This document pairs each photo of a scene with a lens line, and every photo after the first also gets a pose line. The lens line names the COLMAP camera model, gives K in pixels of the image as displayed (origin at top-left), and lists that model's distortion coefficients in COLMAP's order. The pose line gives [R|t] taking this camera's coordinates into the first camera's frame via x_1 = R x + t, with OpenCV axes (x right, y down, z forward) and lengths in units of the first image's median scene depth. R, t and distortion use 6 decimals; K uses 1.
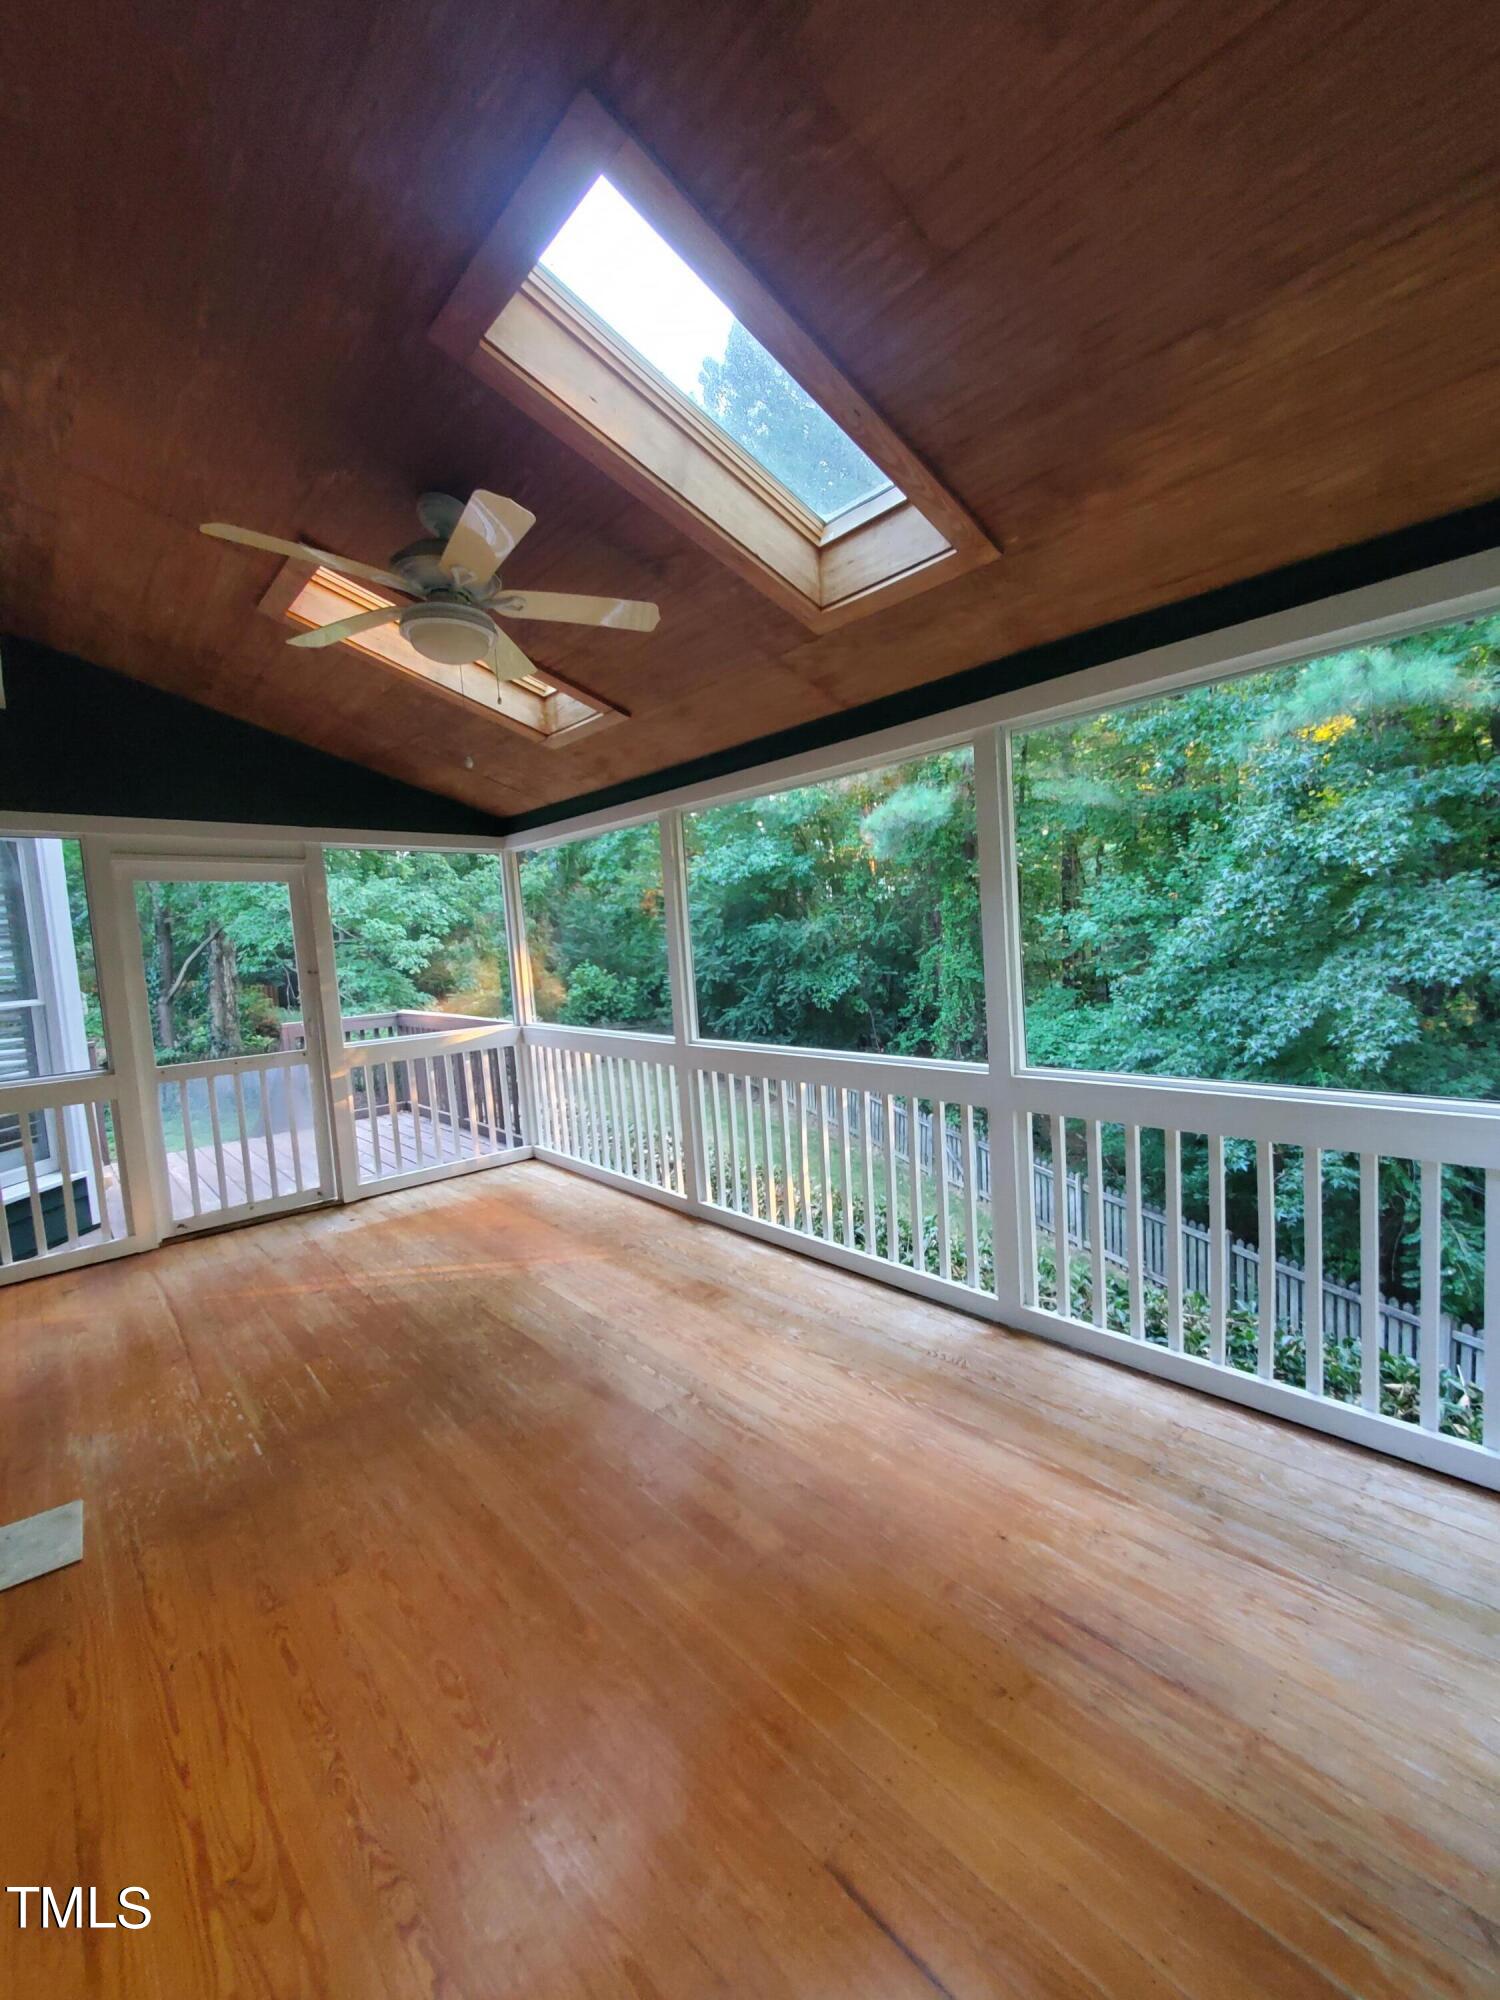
lens RADIAL K [[798.0, 0, 742.0], [0, 798.0, 1002.7], [0, 0, 1]] dist [-0.000451, 0.000317]
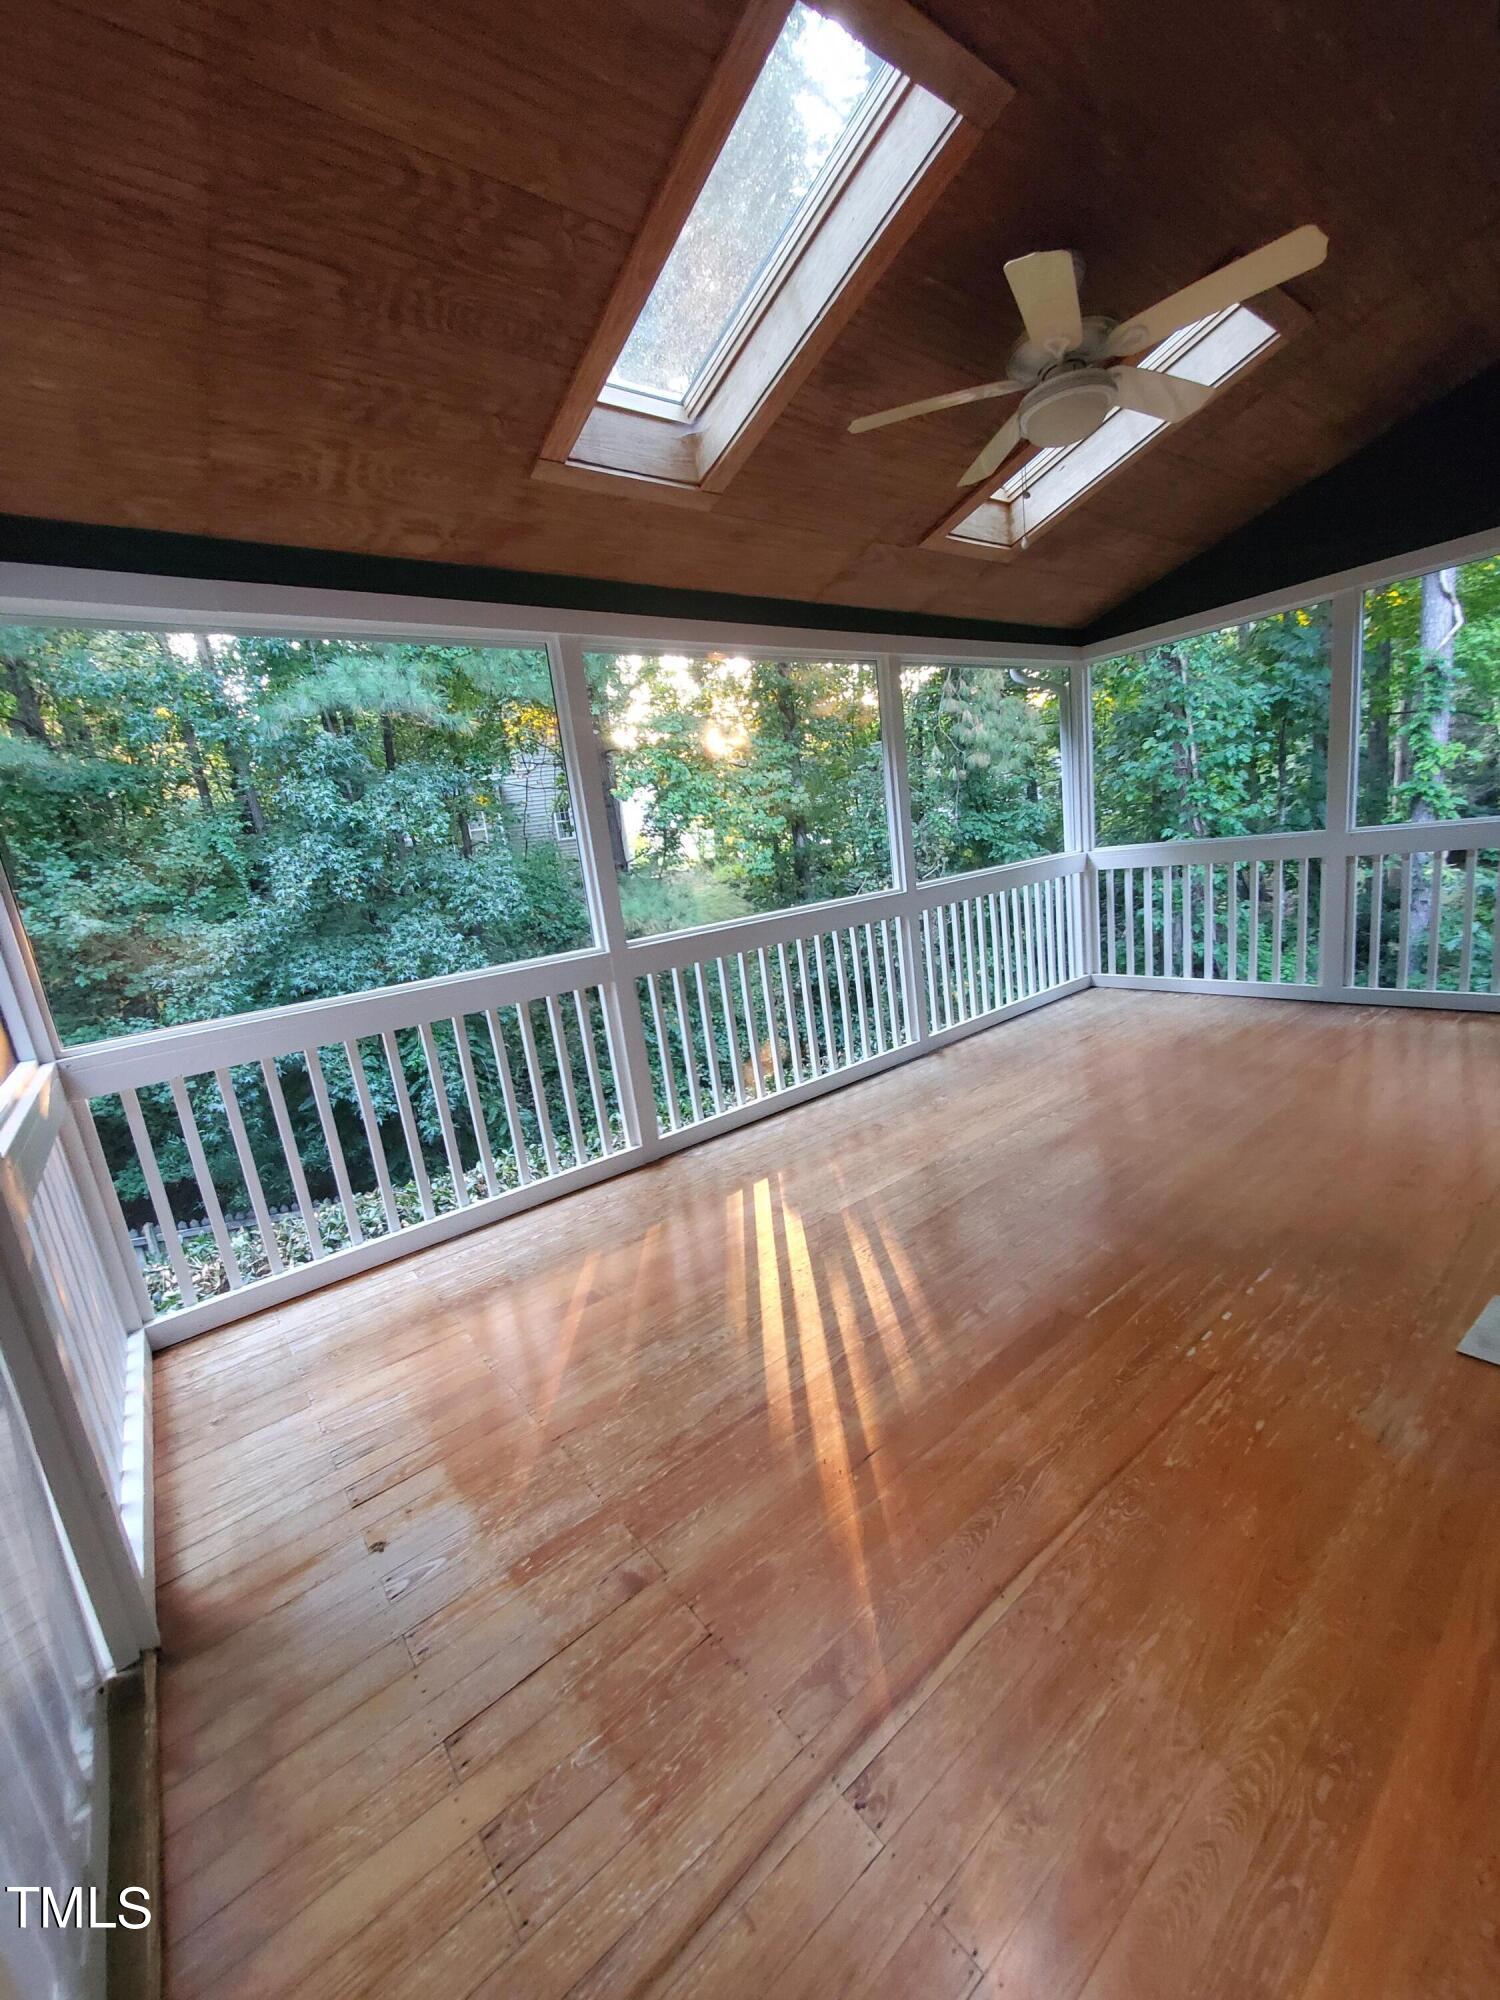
lens RADIAL K [[798.0, 0, 742.0], [0, 798.0, 1002.7], [0, 0, 1]] dist [-0.000451, 0.000317]
pose [[0.083068, -0.152774, 0.984764, -1.057849], [0.197691, 0.971066, 0.133973, 0.024904], [-0.976738, 0.183550, 0.110867, 1.010165]]
